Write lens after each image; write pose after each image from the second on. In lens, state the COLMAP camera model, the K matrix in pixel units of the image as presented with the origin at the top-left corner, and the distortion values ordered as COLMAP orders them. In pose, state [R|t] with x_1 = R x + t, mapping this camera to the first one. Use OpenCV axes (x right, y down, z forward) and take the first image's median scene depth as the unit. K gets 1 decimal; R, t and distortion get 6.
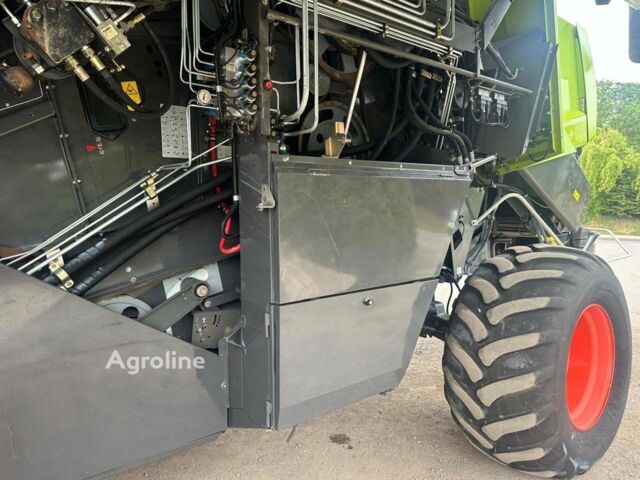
lens RADIAL K [[439.2, 0, 318.5], [0, 439.2, 243.4], [0, 0, 1]] dist [0.028298, -0.000706]
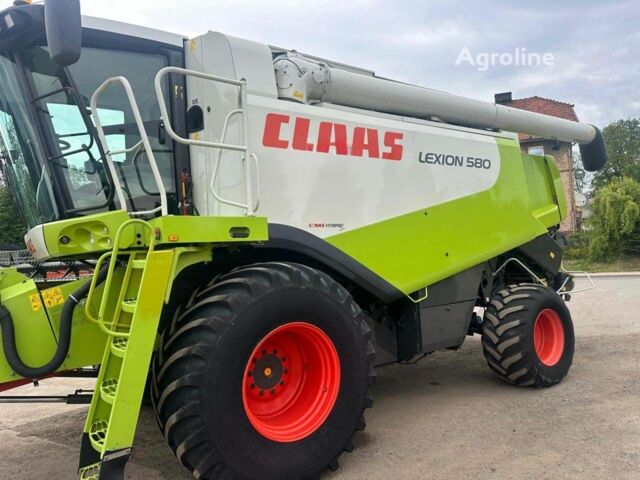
lens RADIAL K [[439.2, 0, 319.1], [0, 439.2, 240.1], [0, 0, 1]] dist [0.028298, -0.000706]
pose [[0.995548, -0.056518, -0.075429, -0.362285], [0.046983, 0.991332, -0.122690, 0.010927], [0.081710, 0.118600, 0.989574, -1.429333]]
